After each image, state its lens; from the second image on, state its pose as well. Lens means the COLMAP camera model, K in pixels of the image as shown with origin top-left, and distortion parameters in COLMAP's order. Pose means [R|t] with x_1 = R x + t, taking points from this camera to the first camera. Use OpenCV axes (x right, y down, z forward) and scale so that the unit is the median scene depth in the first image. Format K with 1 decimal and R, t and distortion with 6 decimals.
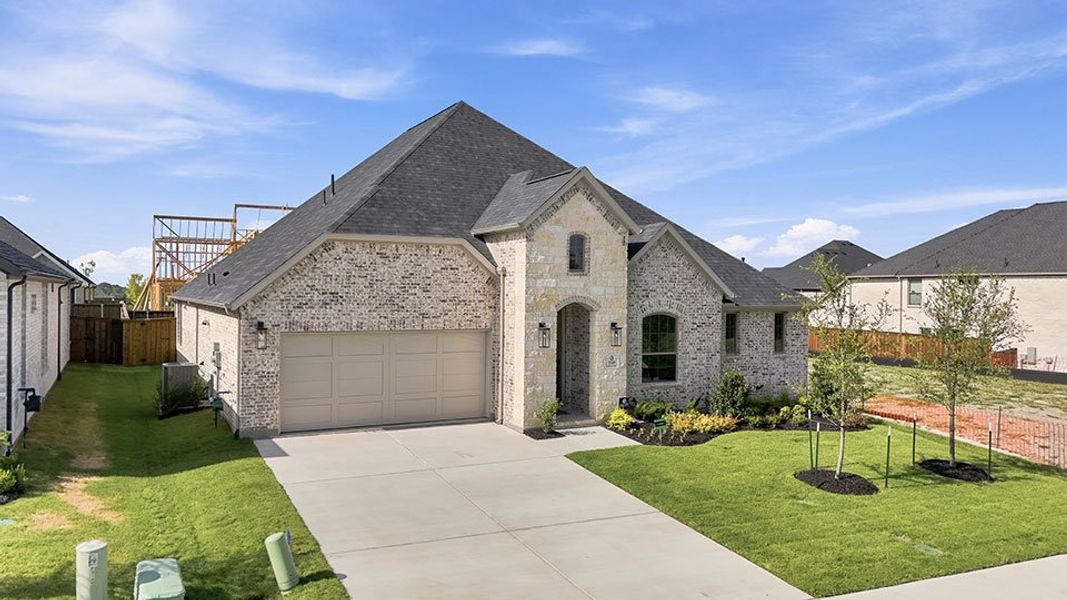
lens RADIAL K [[767.3, 0, 533.5], [0, 767.3, 300.0], [0, 0, 1]] dist [0.101330, -0.071149]
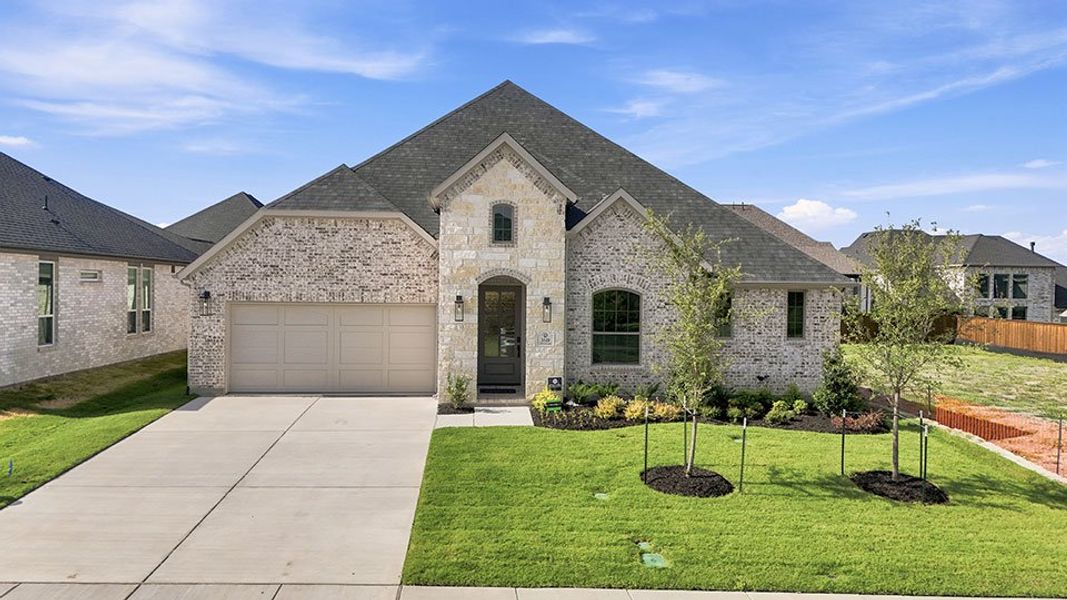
lens RADIAL K [[767.3, 0, 533.5], [0, 767.3, 300.0], [0, 0, 1]] dist [0.101330, -0.071149]
pose [[0.920500, 0.007771, -0.390665, 0.466387], [-0.006524, 0.999969, 0.004518, 0.029362], [0.390688, -0.001610, 0.920522, 0.138491]]
